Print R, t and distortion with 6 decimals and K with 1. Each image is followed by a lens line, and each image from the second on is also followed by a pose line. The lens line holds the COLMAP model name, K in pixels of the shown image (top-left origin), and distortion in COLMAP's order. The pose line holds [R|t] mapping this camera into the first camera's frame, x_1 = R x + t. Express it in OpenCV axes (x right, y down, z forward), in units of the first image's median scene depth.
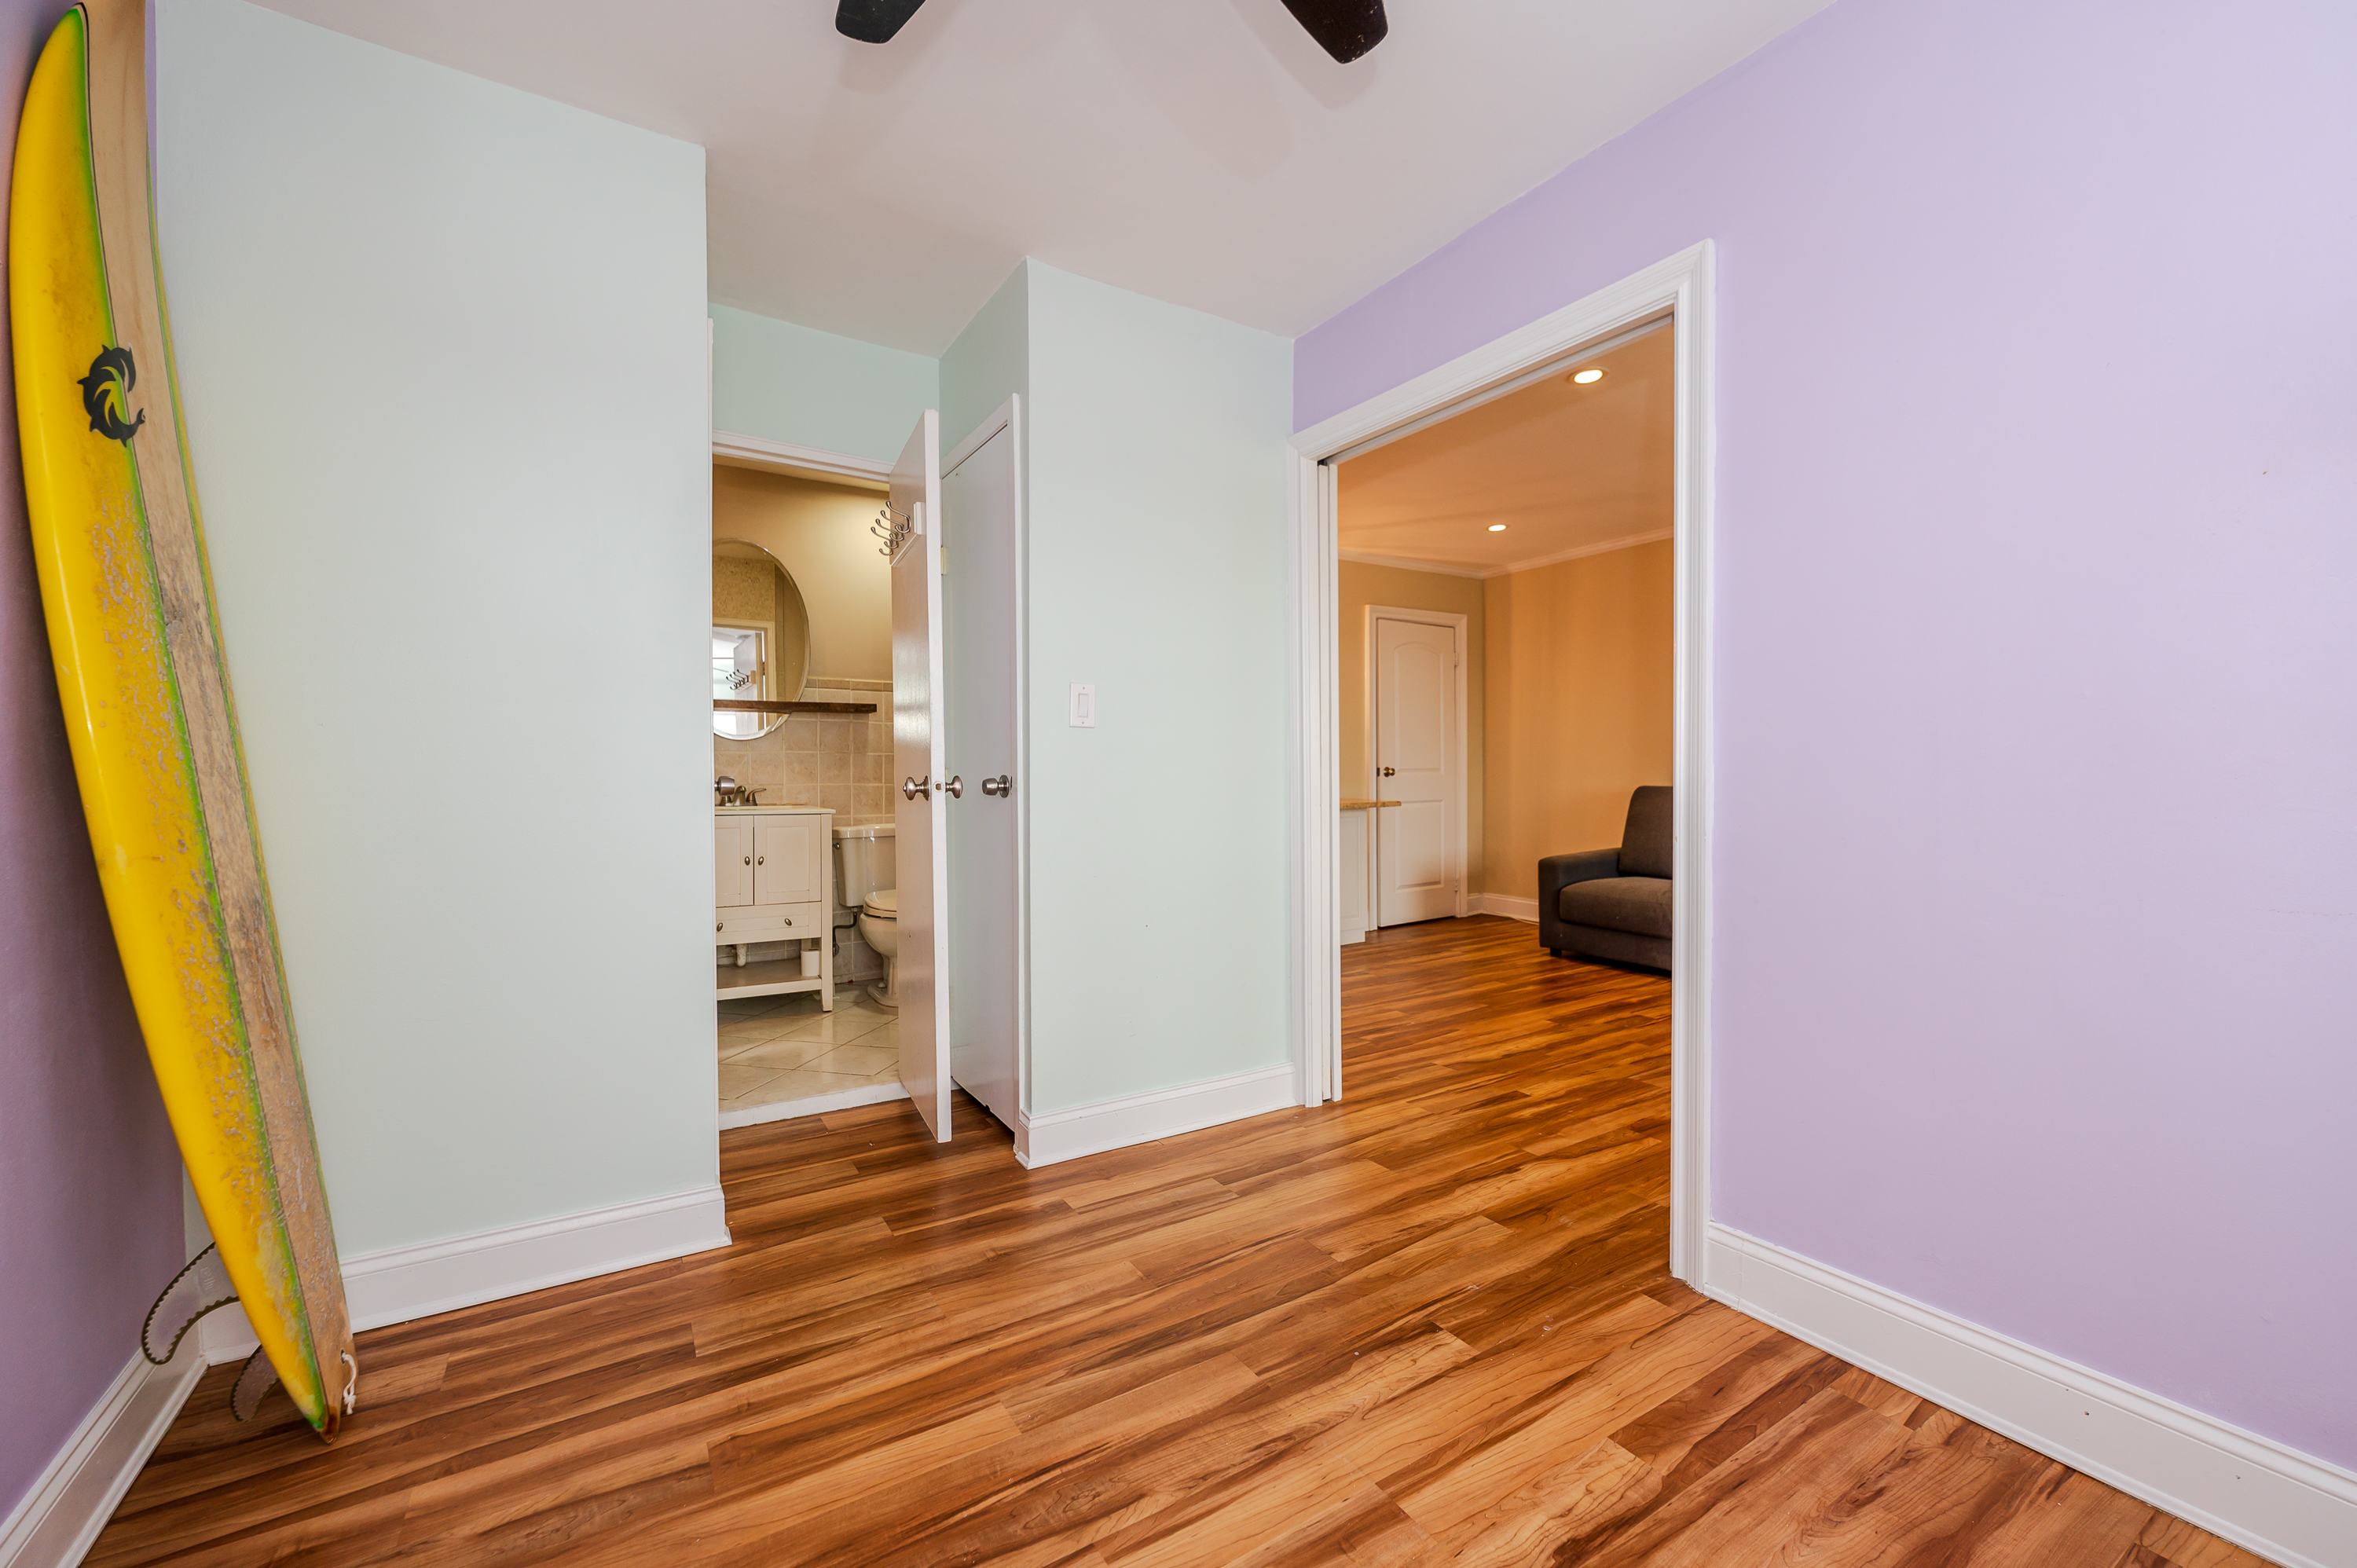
lens RADIAL K [[935.1, 0, 1190.9], [0, 935.1, 778.2], [0, 0, 1]] dist [0.000848, -0.001321]
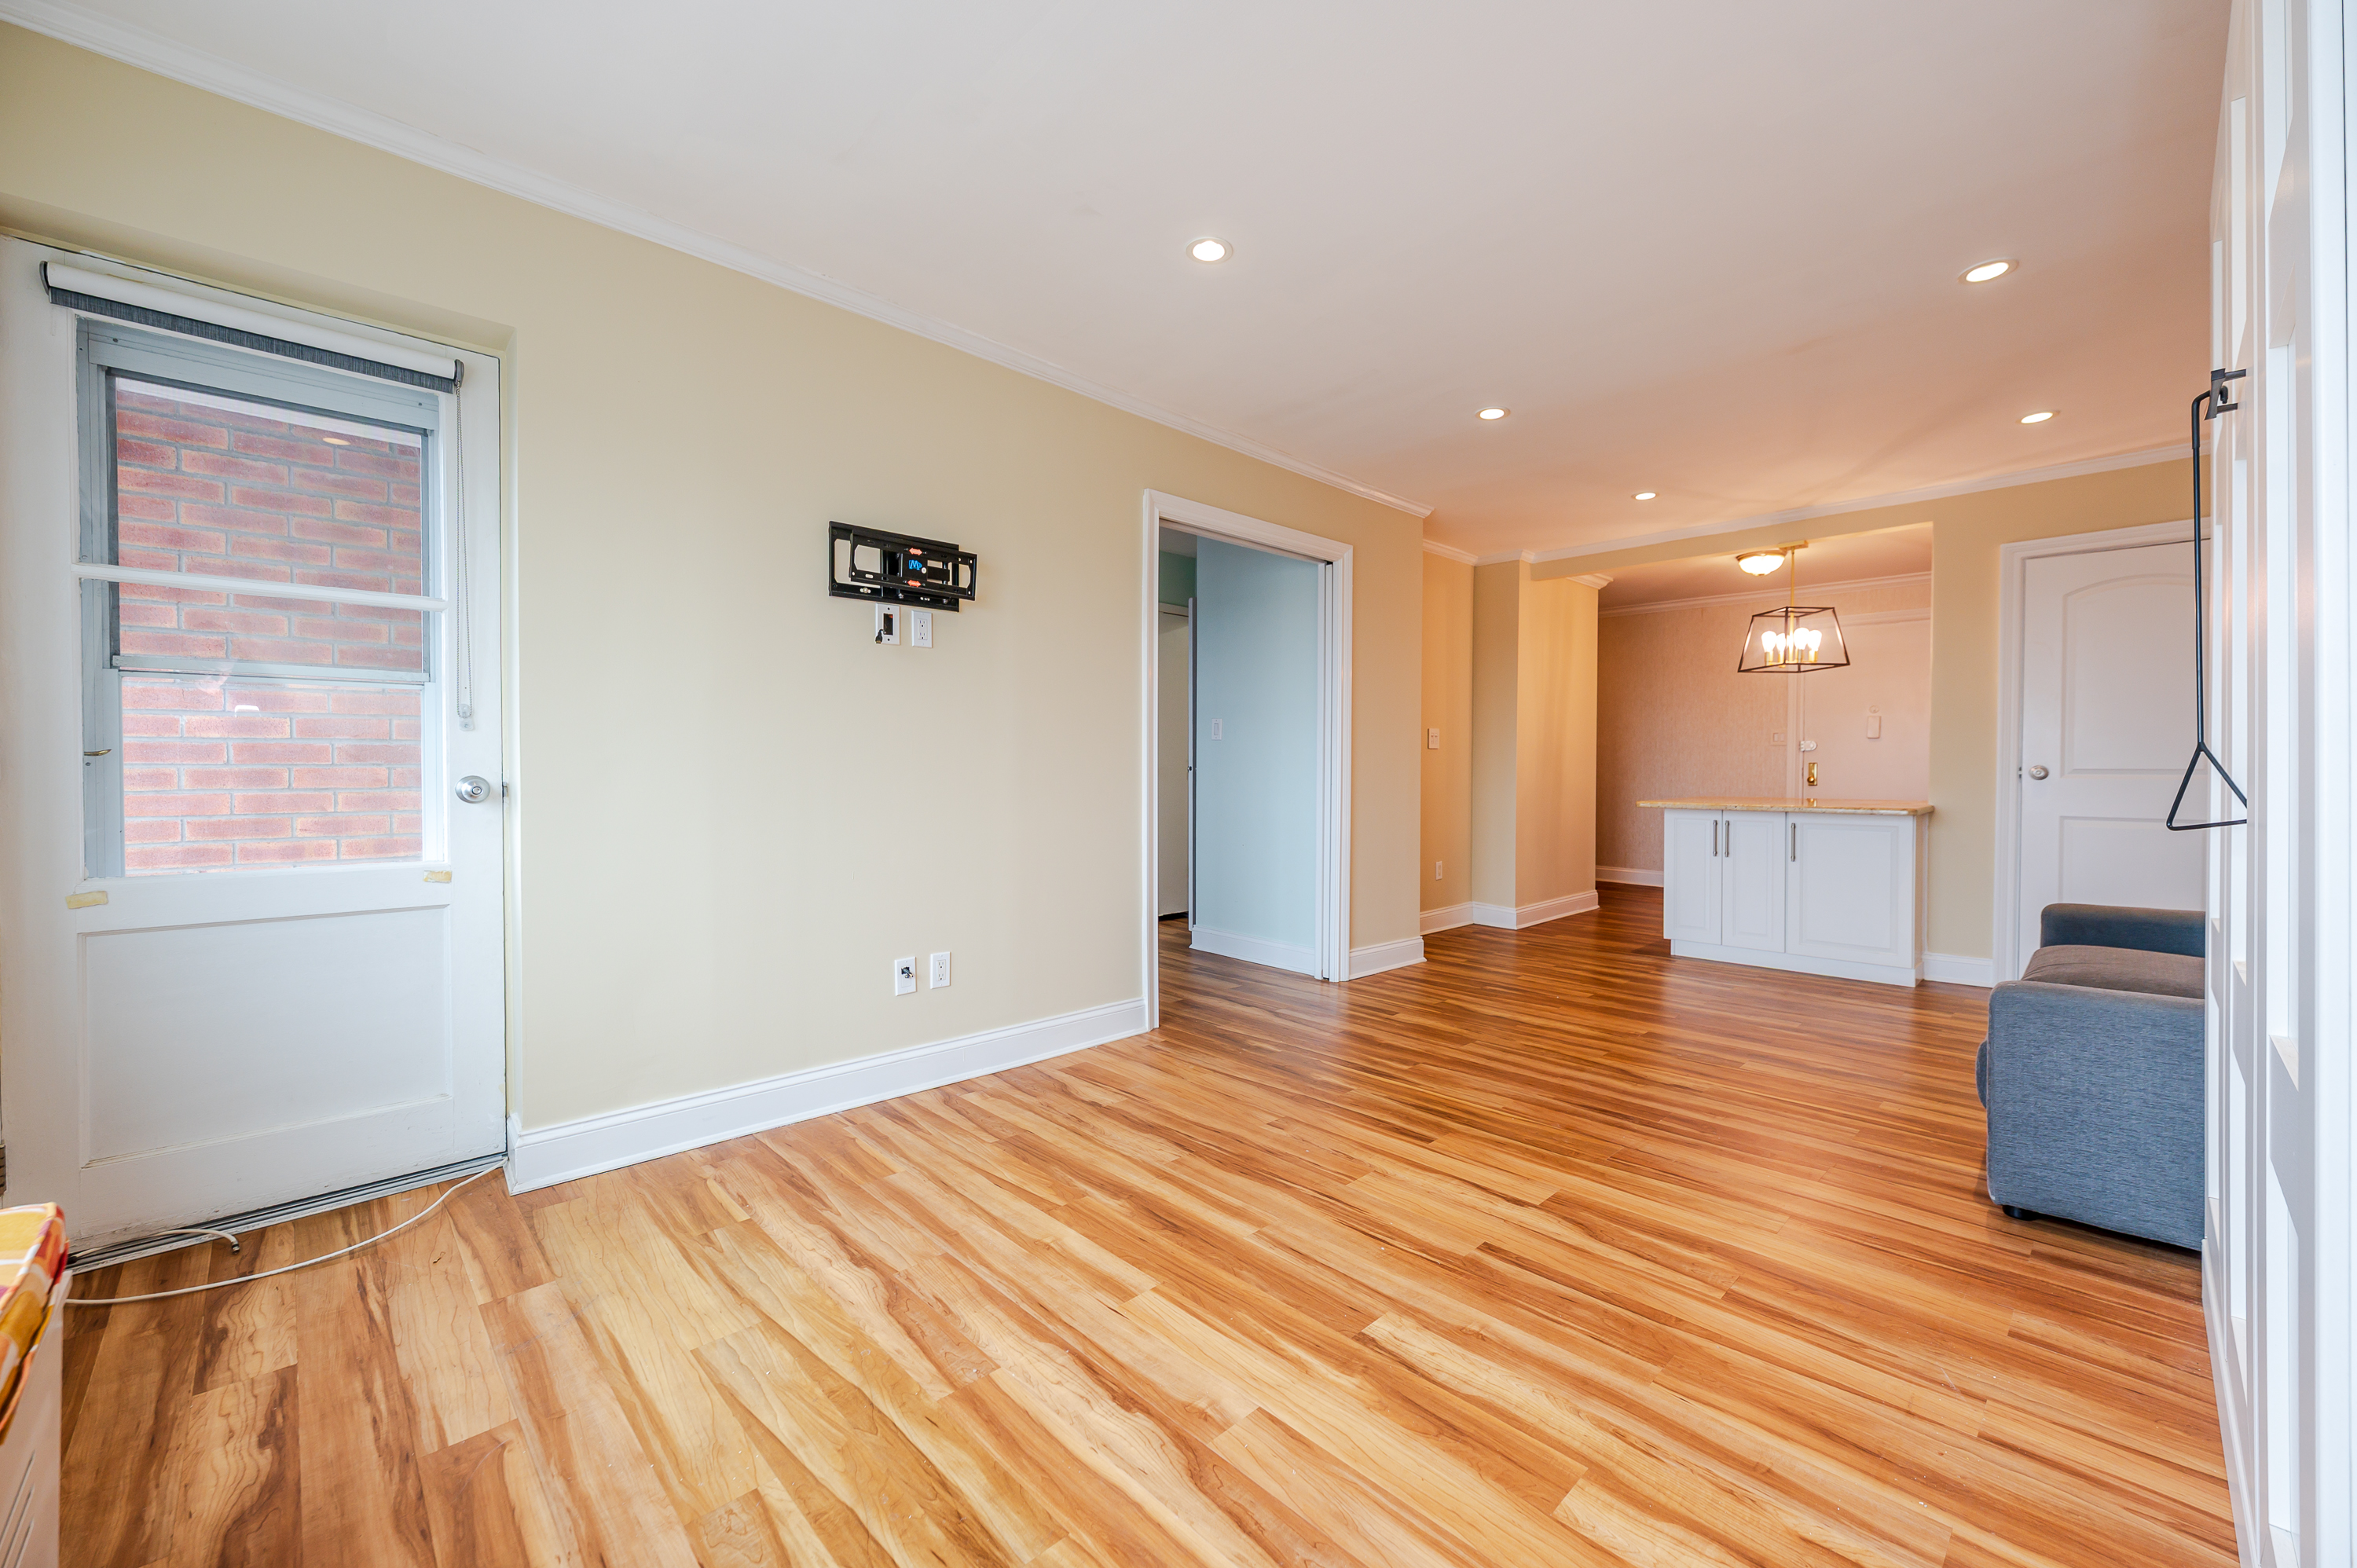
lens RADIAL K [[935.1, 0, 1187.5], [0, 935.1, 779.8], [0, 0, 1]] dist [0.000848, -0.001321]
pose [[0.199912, 0.020696, -0.979595, 1.098334], [-0.018550, 0.999678, 0.017335, -0.002559], [0.979638, 0.014706, 0.200232, 0.321342]]
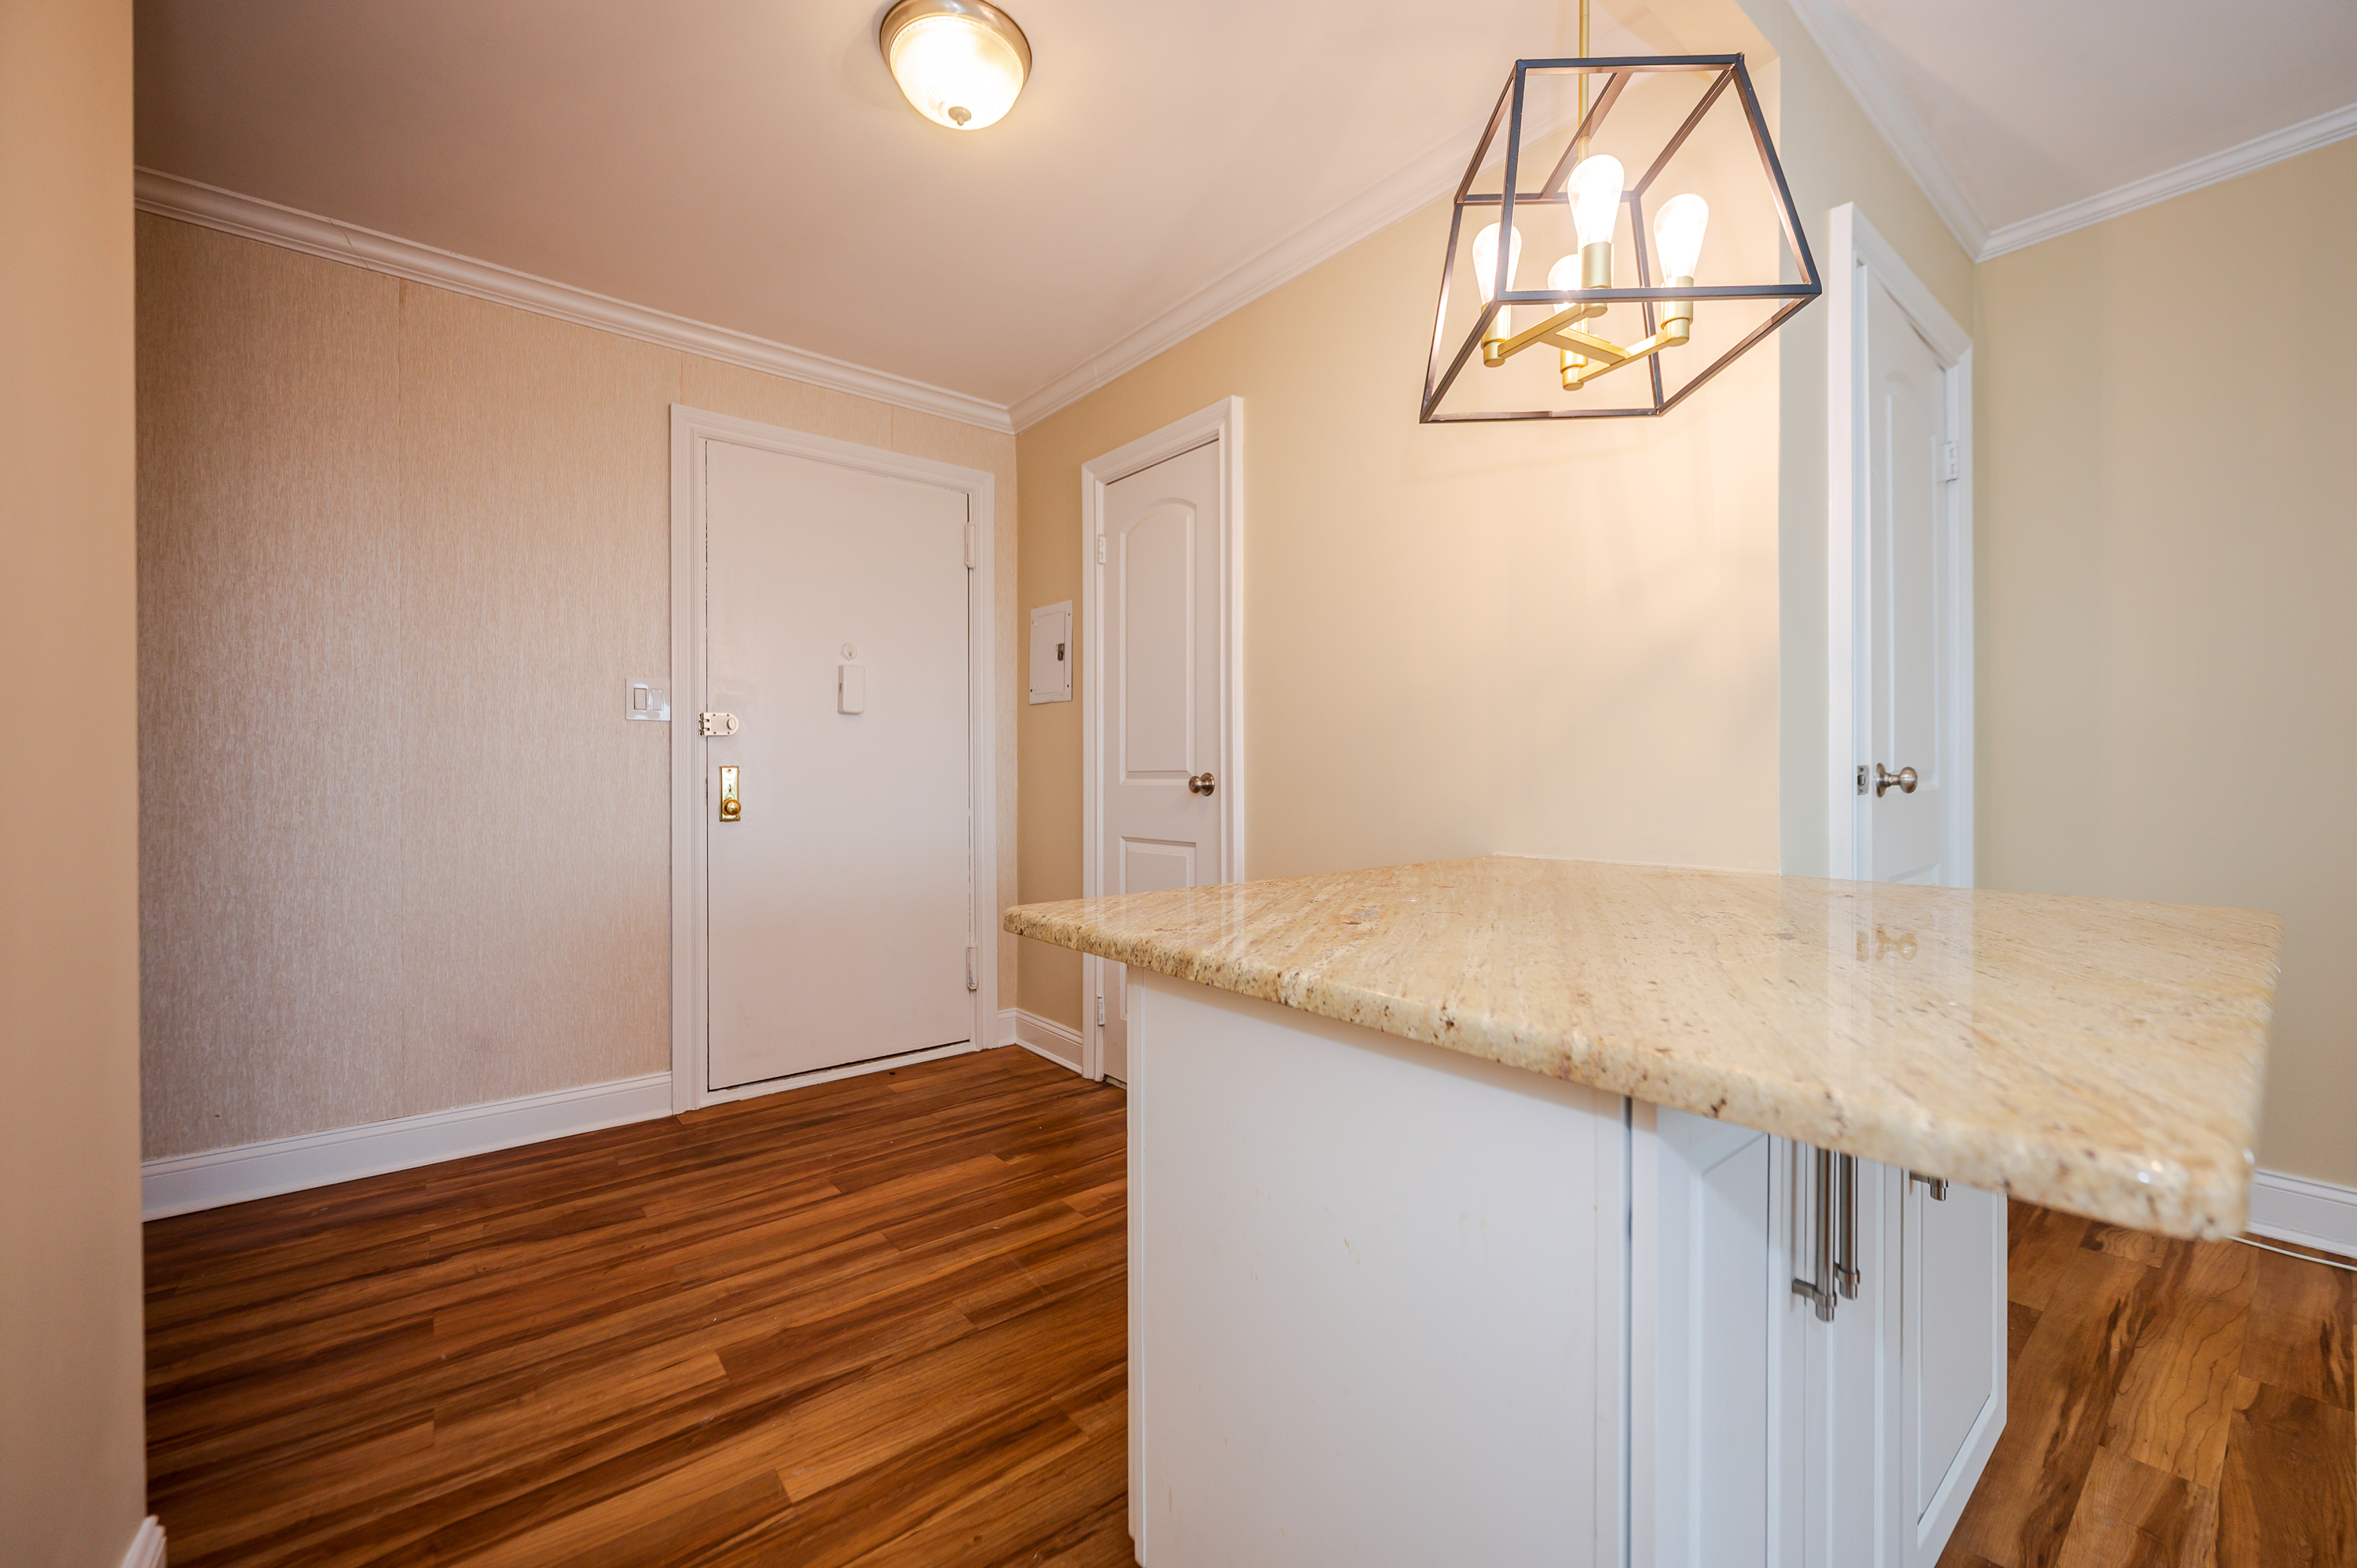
lens RADIAL K [[935.1, 0, 1179.3], [0, 935.1, 776.7], [0, 0, 1]] dist [0.000848, -0.001321]
pose [[0.993905, 0.000509, 0.110237, -0.065875], [0.001090, 0.999895, -0.014444, -0.005193], [-0.110233, 0.014476, 0.993800, 1.029957]]
